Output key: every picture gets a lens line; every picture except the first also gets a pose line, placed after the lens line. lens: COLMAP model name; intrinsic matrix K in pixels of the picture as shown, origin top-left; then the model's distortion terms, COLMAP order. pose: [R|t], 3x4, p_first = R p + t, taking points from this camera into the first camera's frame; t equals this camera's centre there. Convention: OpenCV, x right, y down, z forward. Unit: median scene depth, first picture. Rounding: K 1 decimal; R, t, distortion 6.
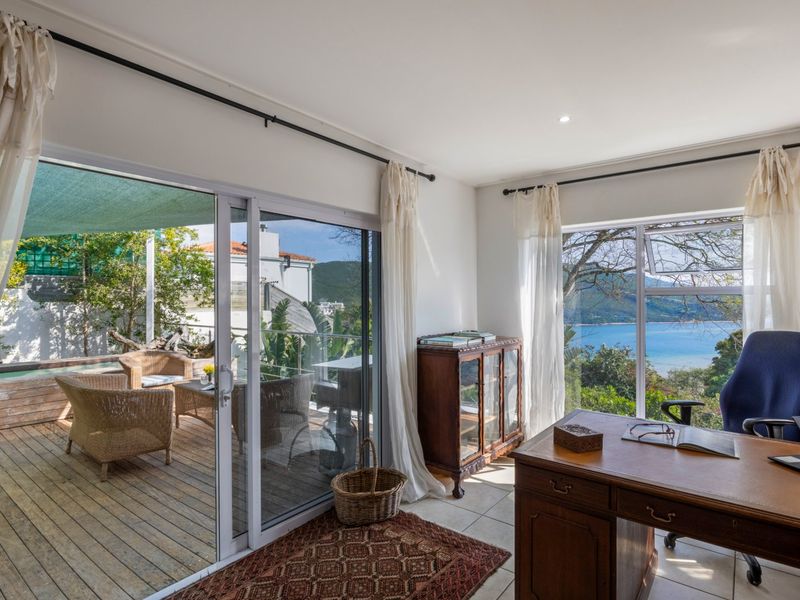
lens RADIAL K [[434.3, 0, 400.0], [0, 434.3, 300.0], [0, 0, 1]] dist [-0.000995, -0.000049]
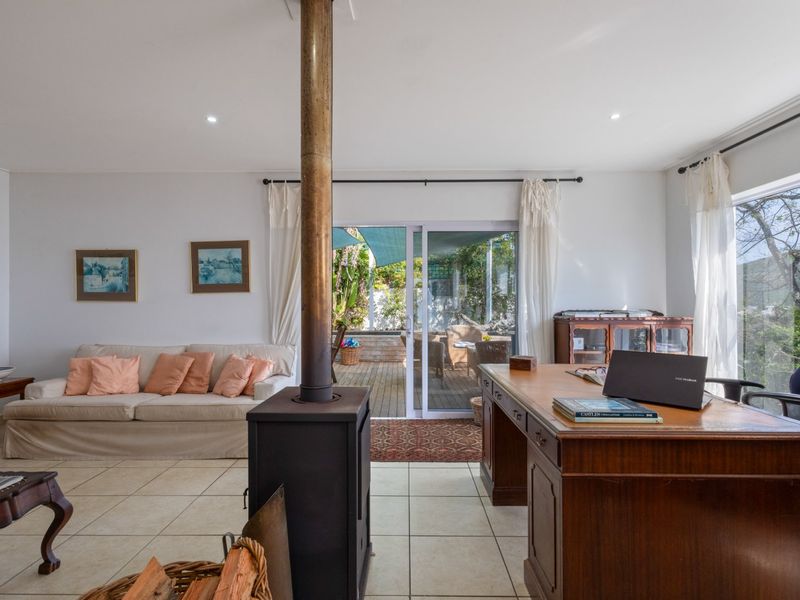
lens RADIAL K [[434.3, 0, 400.0], [0, 434.3, 300.0], [0, 0, 1]] dist [-0.000995, -0.000049]
pose [[0.596422, -0.000873, -0.802671, 0.831066], [-0.002253, 0.999994, -0.002762, 0.064080], [0.802668, 0.003455, 0.596416, -0.130793]]
